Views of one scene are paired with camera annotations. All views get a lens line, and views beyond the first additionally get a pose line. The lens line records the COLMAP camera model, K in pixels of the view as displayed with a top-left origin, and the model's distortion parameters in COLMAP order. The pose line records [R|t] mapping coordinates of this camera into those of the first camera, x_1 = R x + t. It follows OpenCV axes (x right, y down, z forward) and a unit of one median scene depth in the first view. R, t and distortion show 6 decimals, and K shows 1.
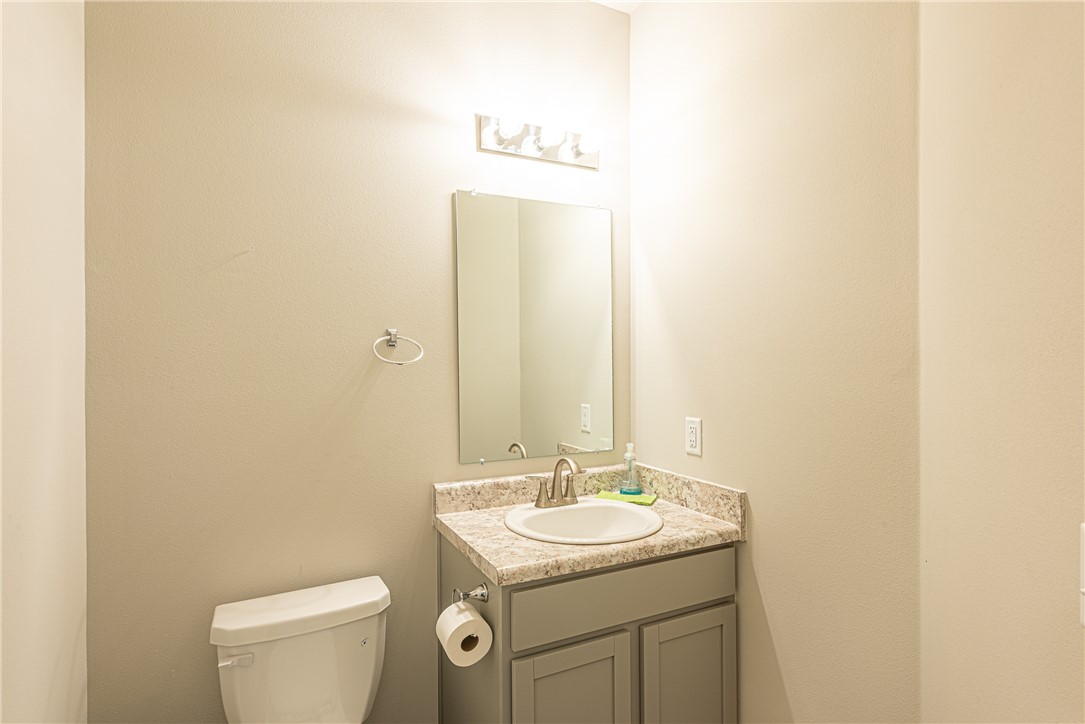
lens RADIAL K [[557.8, 0, 542.5], [0, 557.8, 363.5], [0, 0, 1]] dist [0.014502, -0.000459]
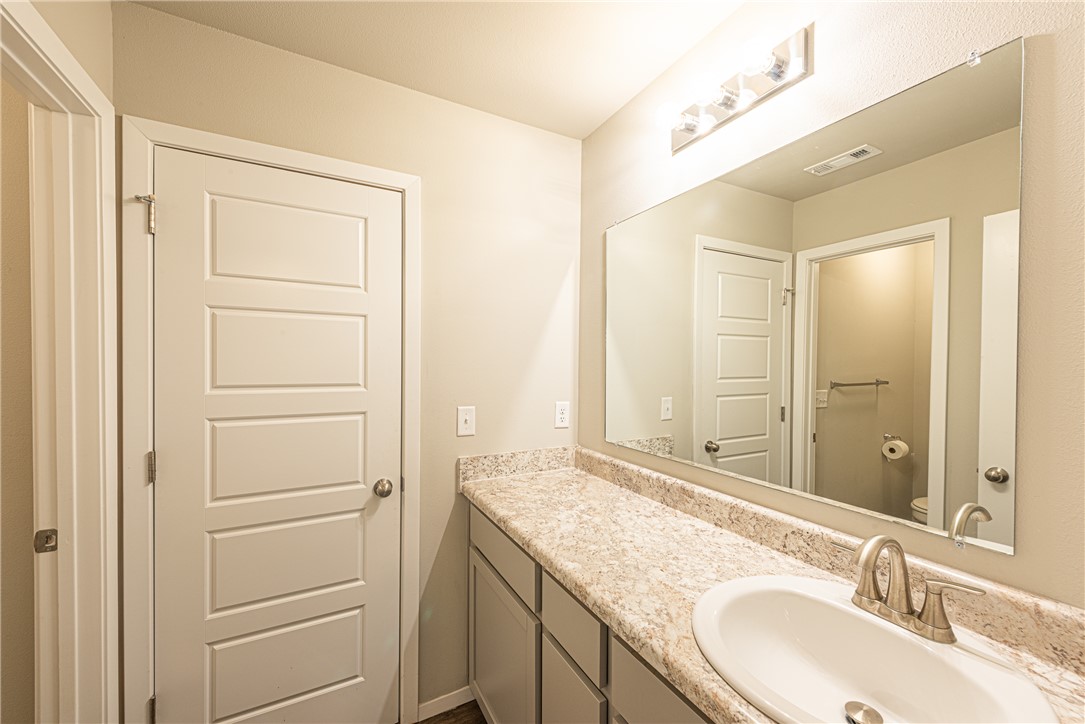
lens RADIAL K [[426.3, 0, 544.3], [0, 426.3, 370.3], [0, 0, 1]] dist [0.010445, -0.002410]
pose [[0.033306, 0.026762, -0.999087, 0.654661], [-0.000649, 0.999642, 0.026756, -0.007939], [0.999445, -0.000243, 0.033312, 0.749879]]
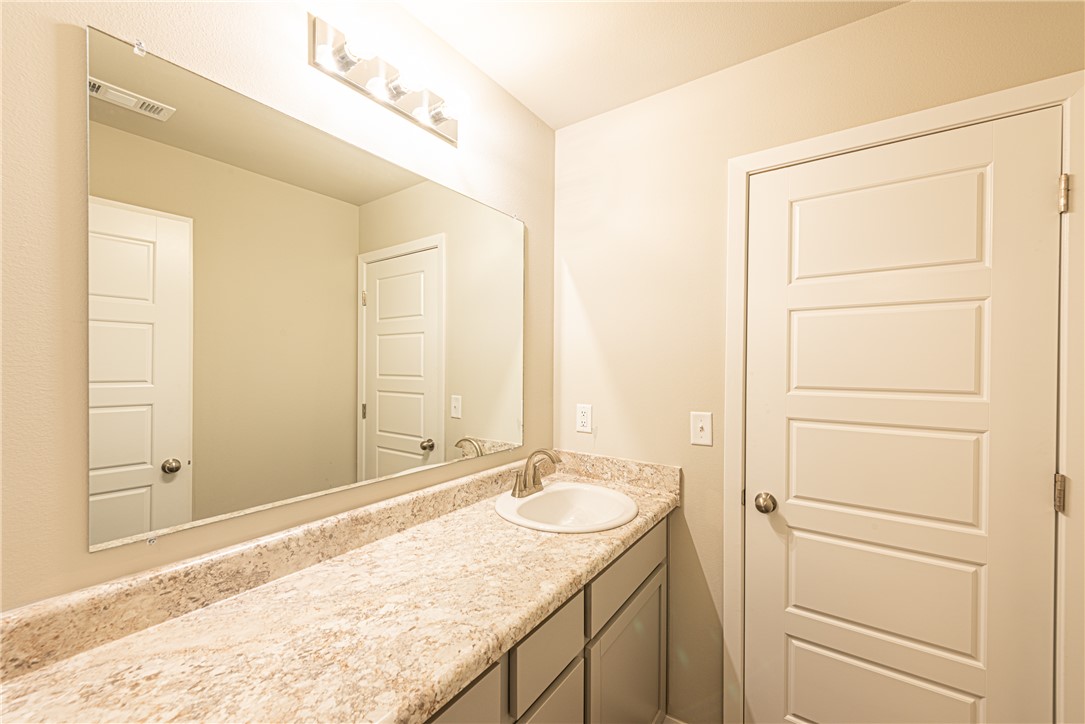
lens RADIAL K [[426.3, 0, 544.4], [0, 426.3, 359.0], [0, 0, 1]] dist [0.010445, -0.002410]
pose [[0.873587, 0.017973, 0.486336, -0.147576], [-0.012732, 0.999820, -0.014078, 0.000176], [-0.486502, 0.006106, 0.873658, 0.363265]]
